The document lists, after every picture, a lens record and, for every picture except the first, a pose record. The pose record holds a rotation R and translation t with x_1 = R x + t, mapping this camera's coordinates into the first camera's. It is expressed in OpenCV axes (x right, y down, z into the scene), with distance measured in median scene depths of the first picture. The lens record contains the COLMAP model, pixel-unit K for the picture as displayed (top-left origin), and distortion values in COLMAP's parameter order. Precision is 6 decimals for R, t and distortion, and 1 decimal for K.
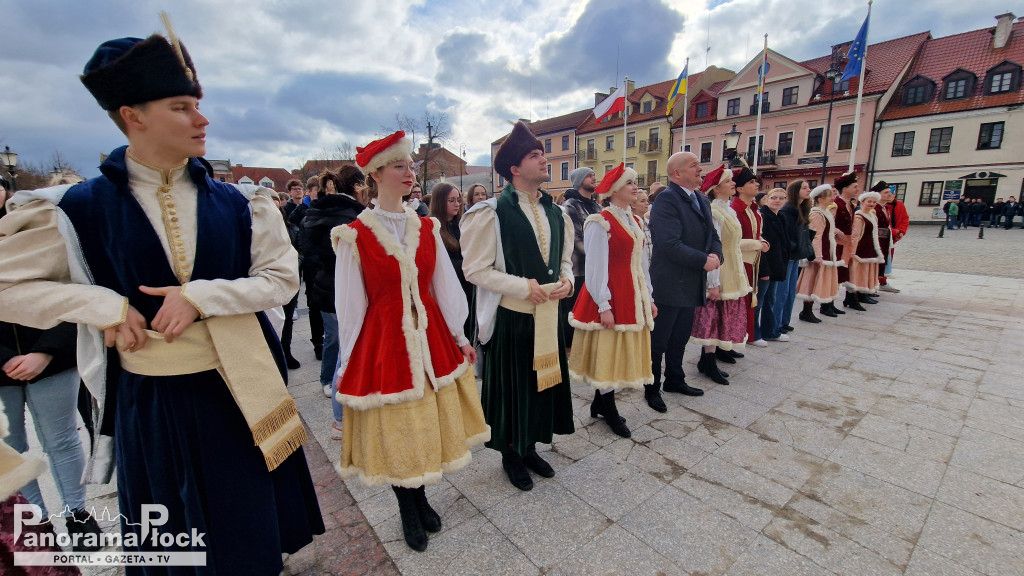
lens RADIAL K [[431.0, 0, 510.3], [0, 431.0, 291.8], [0, 0, 1]] dist [-0.000329, -0.002961]
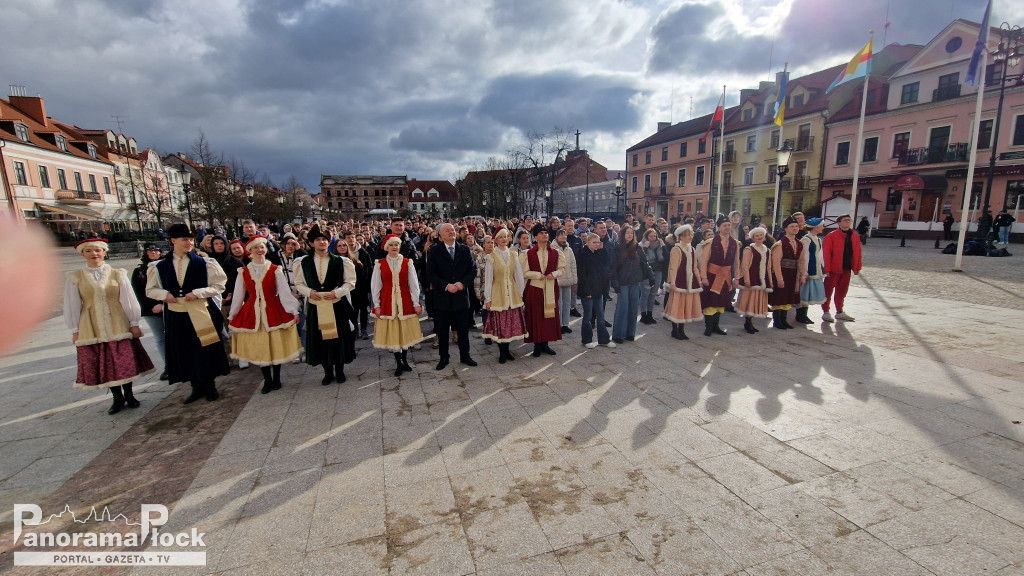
lens RADIAL K [[438.4, 0, 508.9], [0, 438.4, 293.7], [0, 0, 1]] dist [-0.002440, 0.000534]
pose [[0.931345, 0.057589, -0.359554, 0.112814], [-0.058488, 0.998253, 0.008387, -0.005529], [0.359409, 0.013219, 0.933086, -0.050921]]
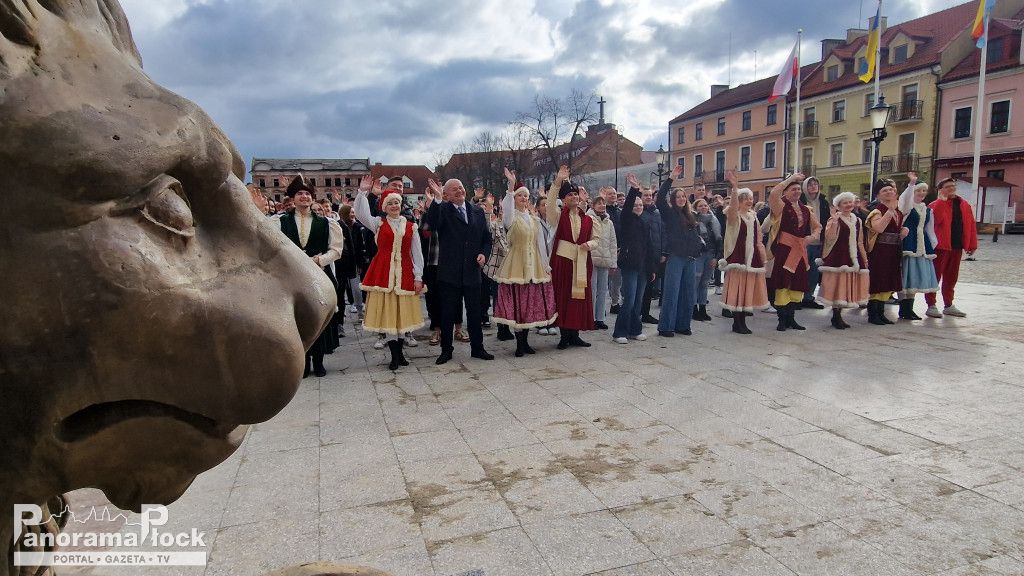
lens RADIAL K [[611.3, 0, 504.7], [0, 611.3, 293.0], [0, 0, 1]] dist [0.002670, -0.003544]
pose [[0.930267, 0.036562, -0.365057, 0.113078], [-0.056449, 0.997438, -0.043951, 0.011460], [0.362514, 0.061493, 0.929947, -0.068708]]
